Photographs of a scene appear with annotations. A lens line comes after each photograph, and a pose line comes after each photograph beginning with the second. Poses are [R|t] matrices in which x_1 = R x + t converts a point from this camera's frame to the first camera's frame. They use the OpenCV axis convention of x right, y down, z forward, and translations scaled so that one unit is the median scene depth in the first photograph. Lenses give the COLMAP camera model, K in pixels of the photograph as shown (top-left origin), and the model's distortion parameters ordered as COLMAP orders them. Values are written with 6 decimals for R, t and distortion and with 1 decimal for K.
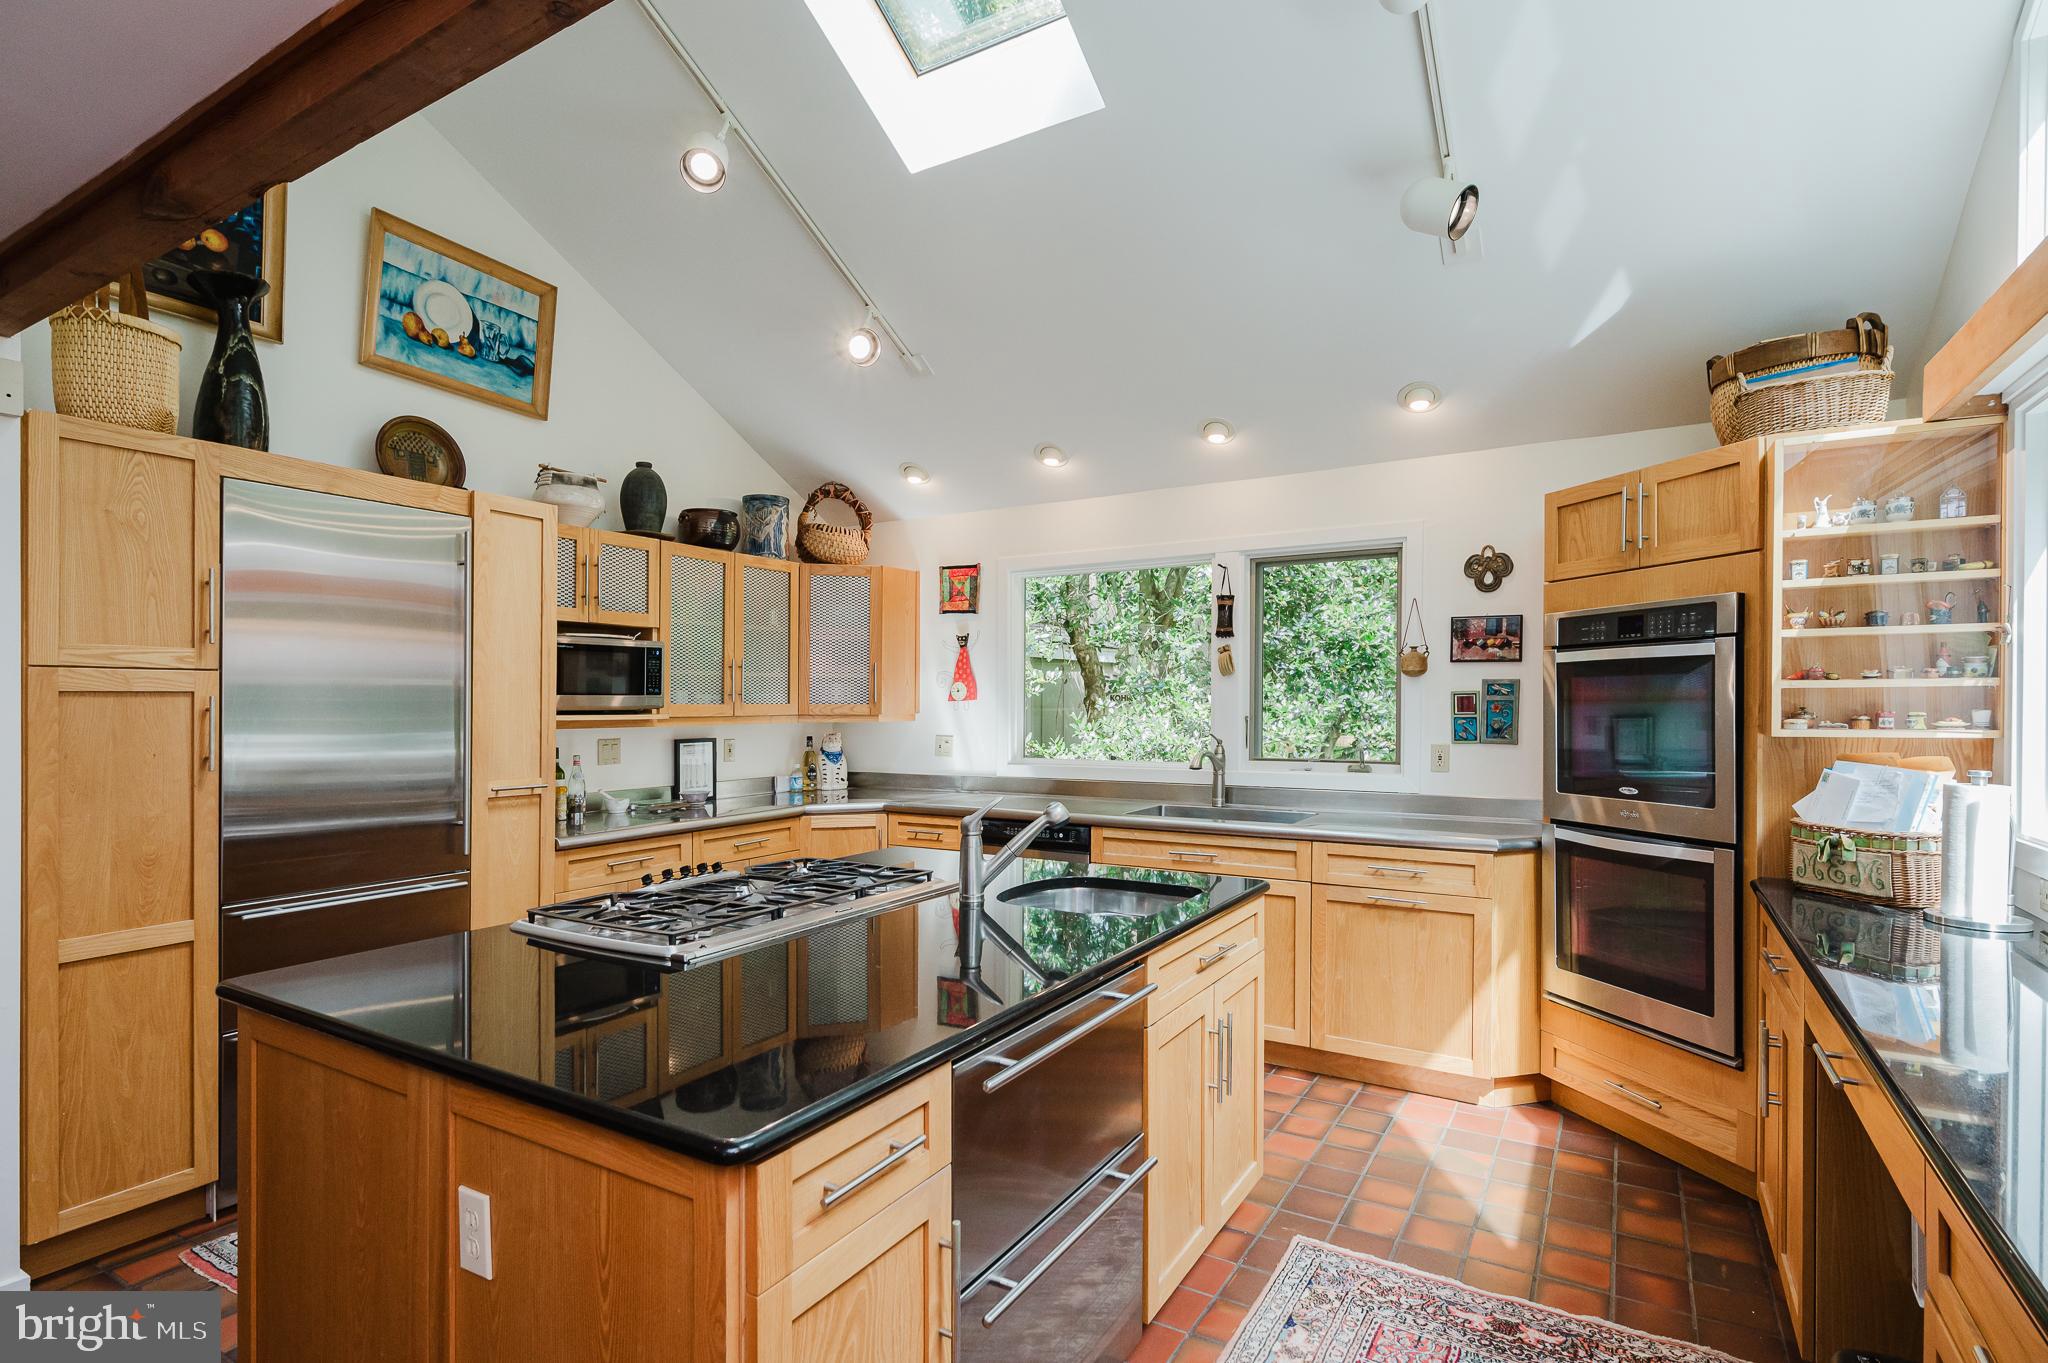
lens RADIAL K [[992.8, 0, 1049.8], [0, 992.8, 689.3], [0, 0, 1]] dist [-0.012566, -0.000045]
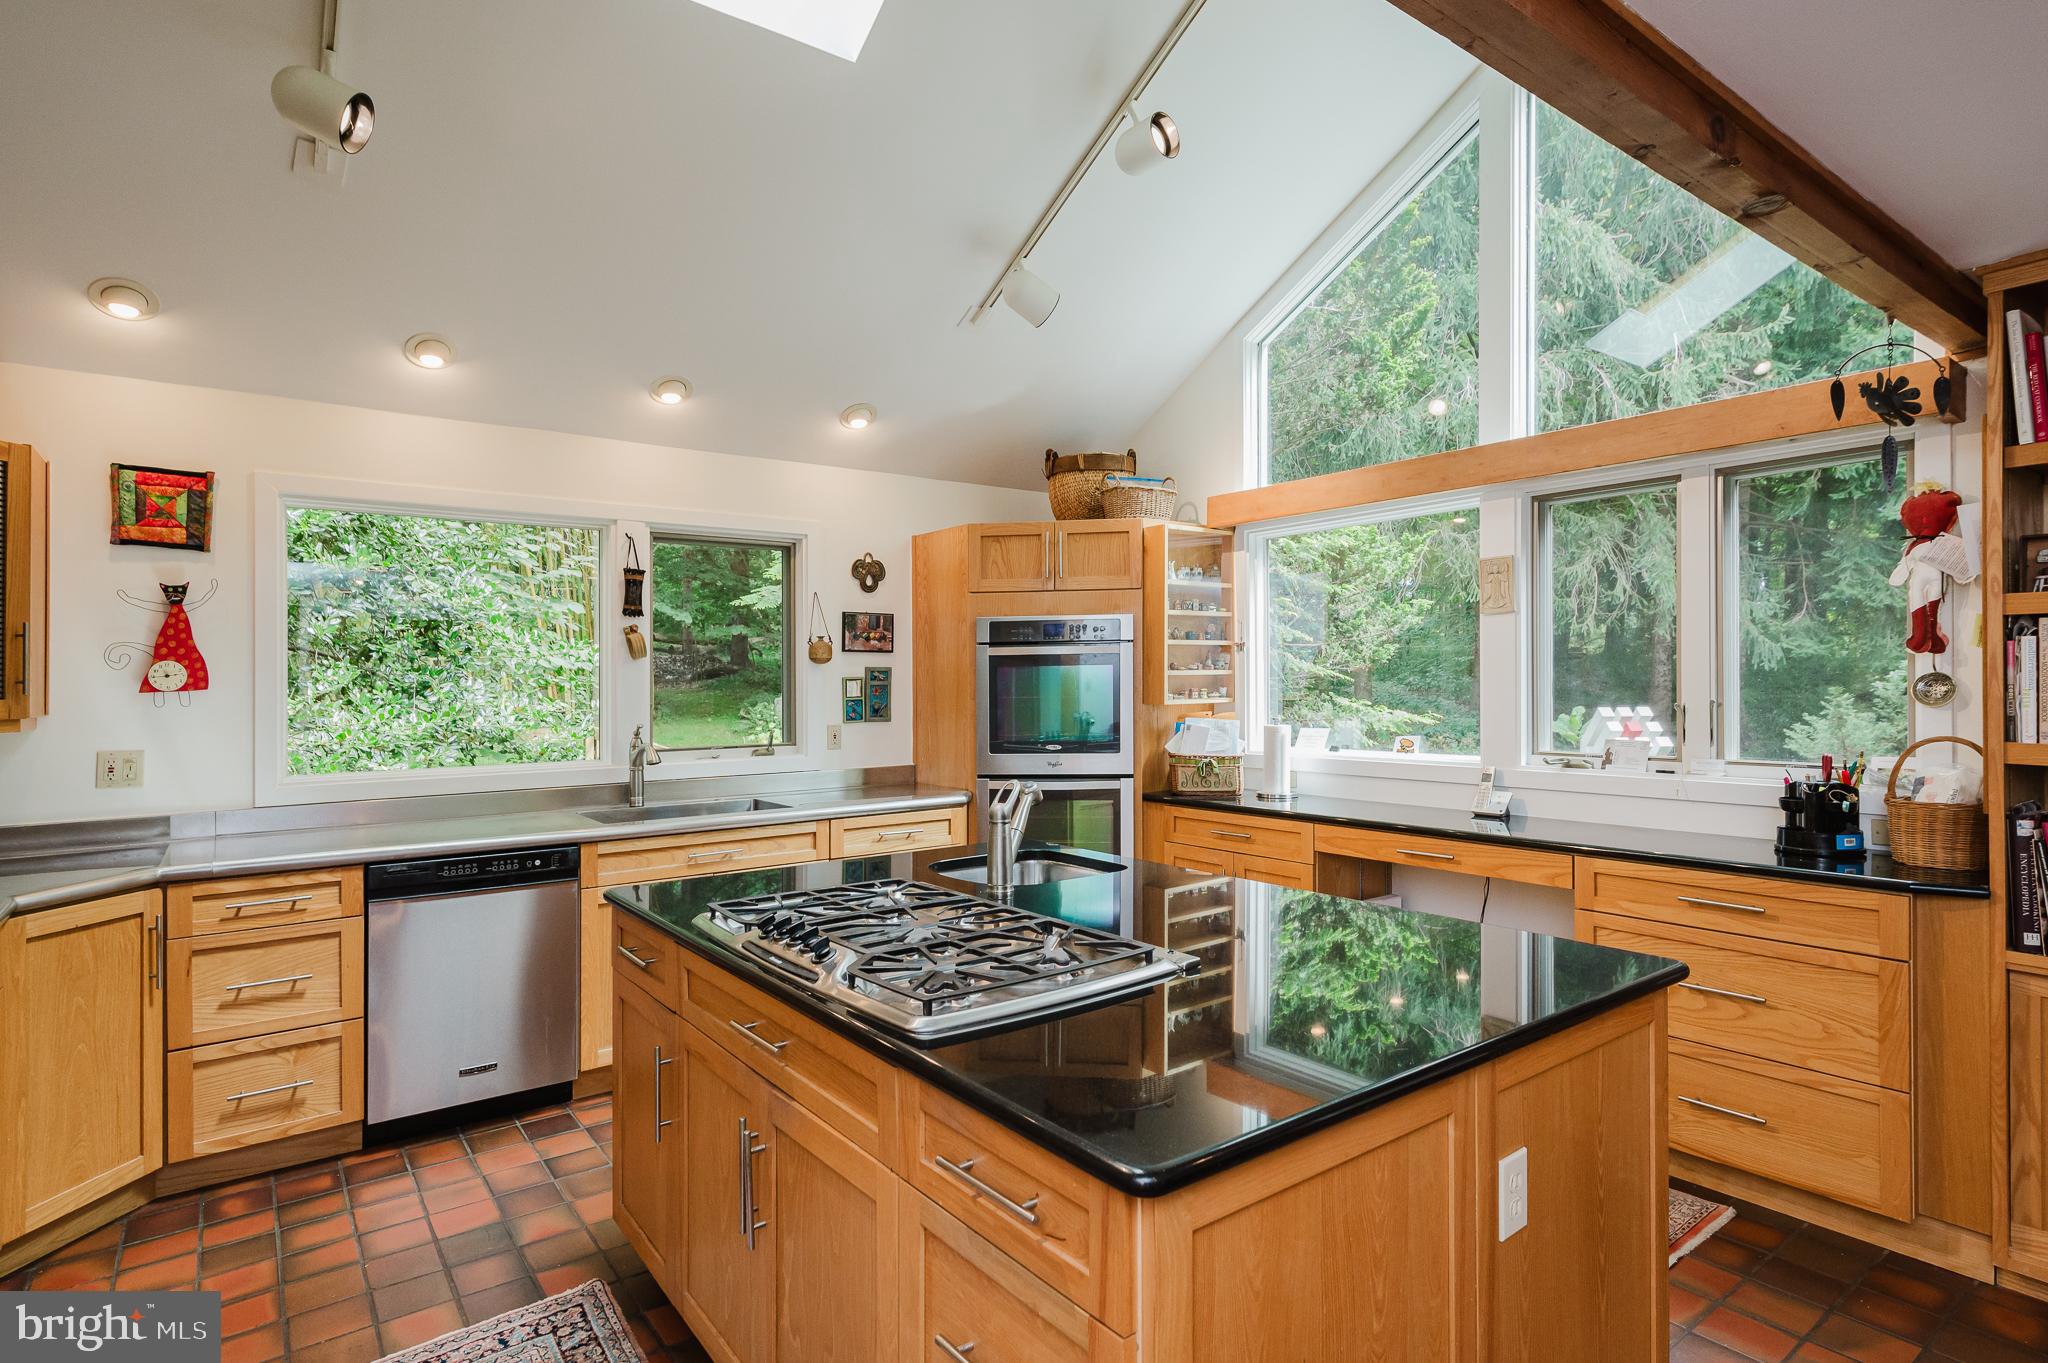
lens RADIAL K [[1035.7, 0, 1018.8], [0, 1035.7, 671.3], [0, 0, 1]] dist [-0.002969, 0.003654]
pose [[0.389423, 0.007215, 0.921031, -0.605072], [-0.002438, 0.999974, -0.006803, 0.002895], [-0.921056, 0.000404, 0.389430, 0.354176]]
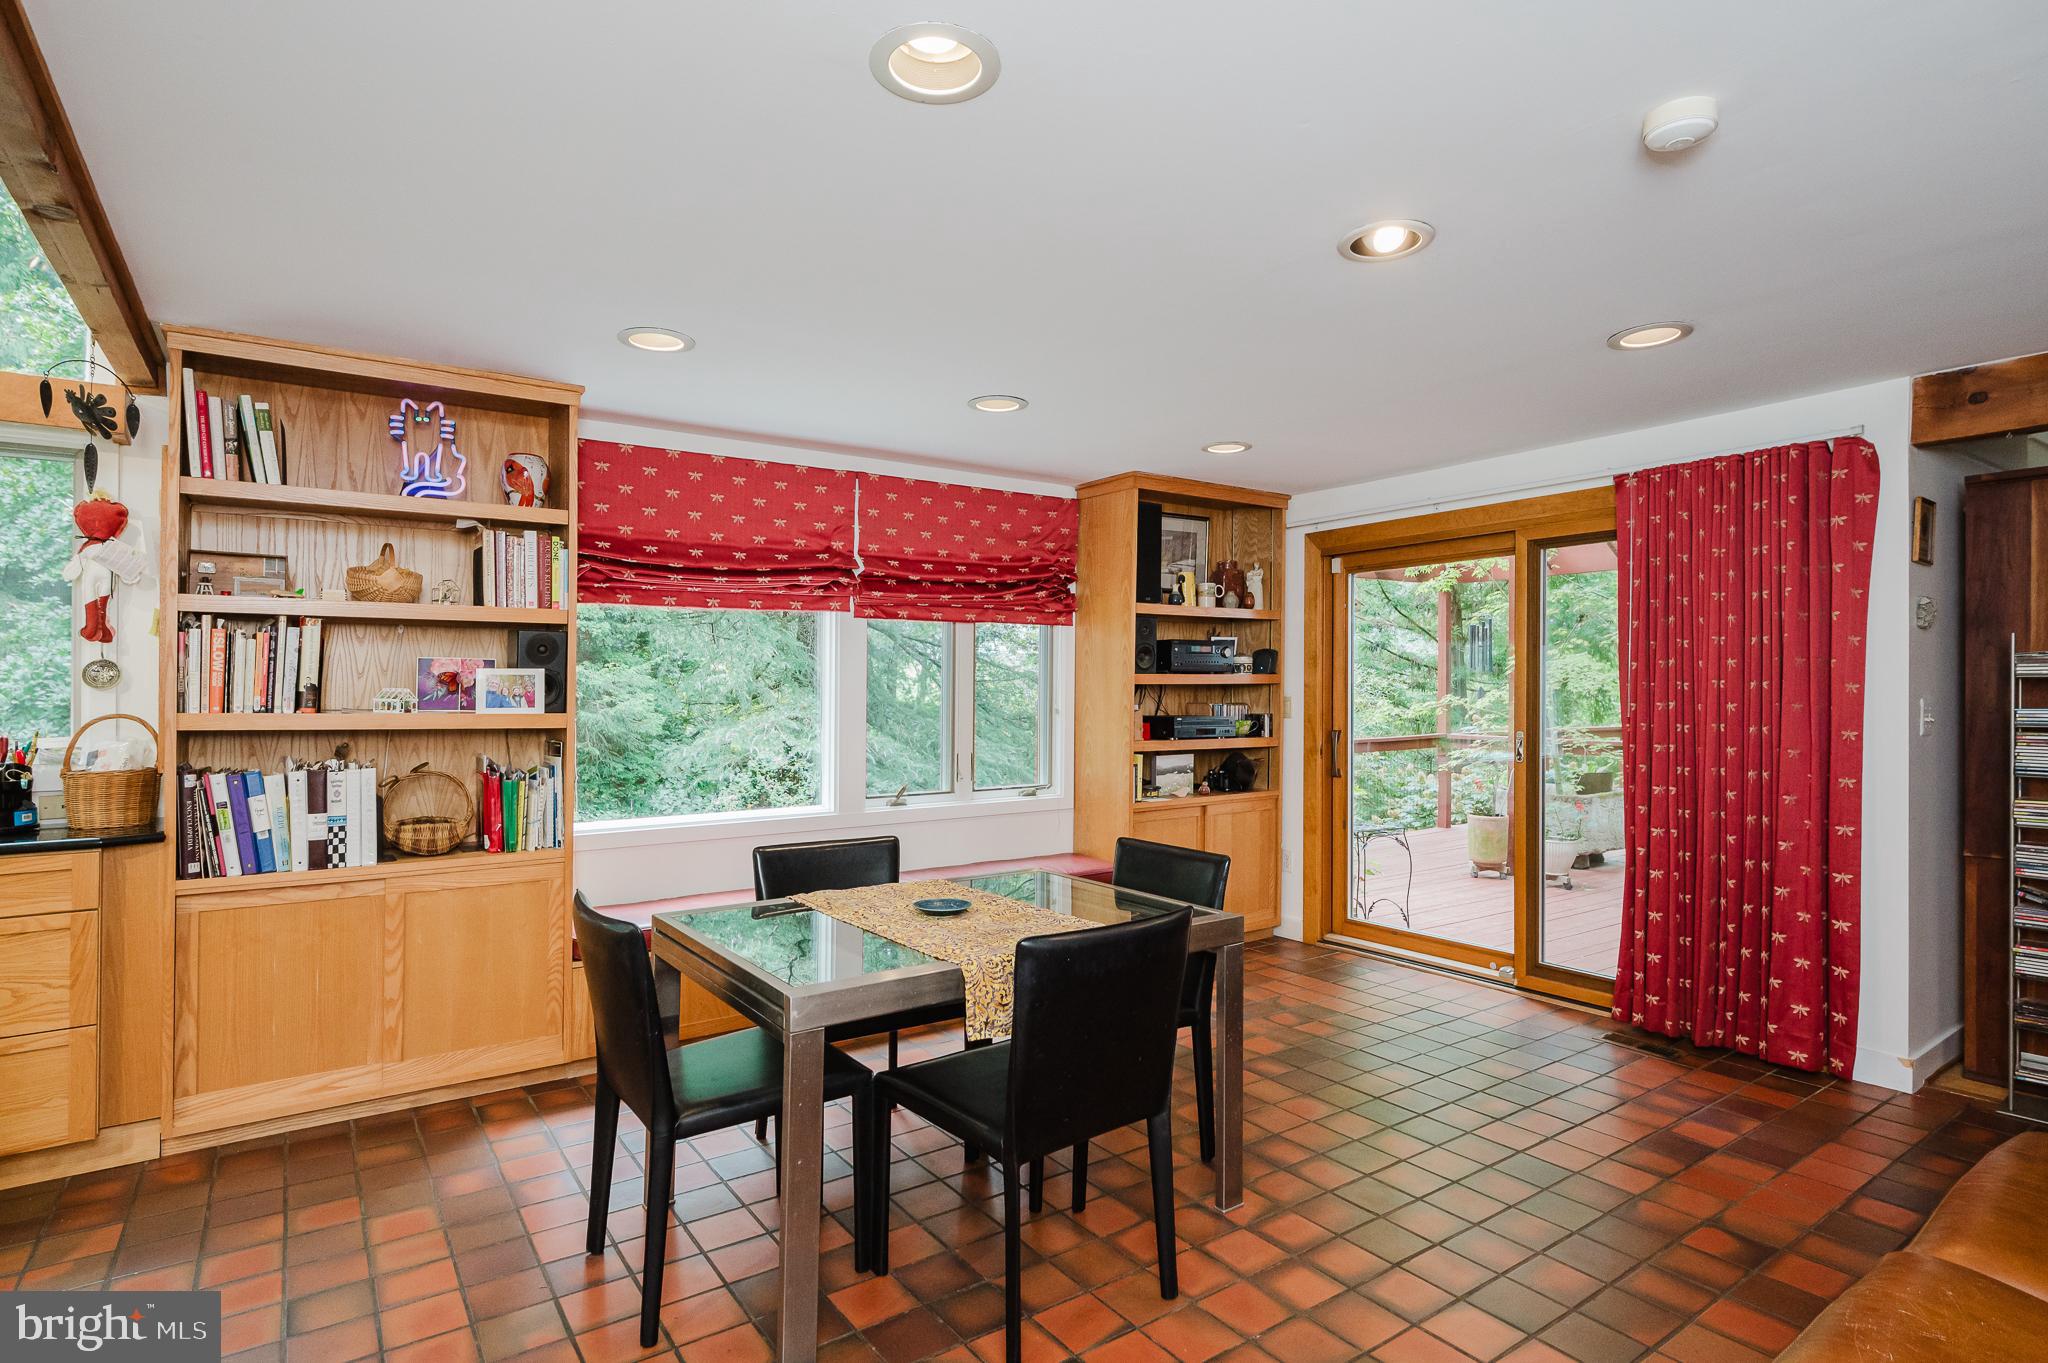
lens RADIAL K [[1035.7, 0, 1012.4], [0, 1035.7, 694.8], [0, 0, 1]] dist [-0.002969, 0.003654]
pose [[-0.907223, 0.001823, 0.420646, -0.686231], [-0.002018, 0.999960, -0.008685, 0.029580], [-0.420645, -0.008728, -0.907183, 0.481637]]
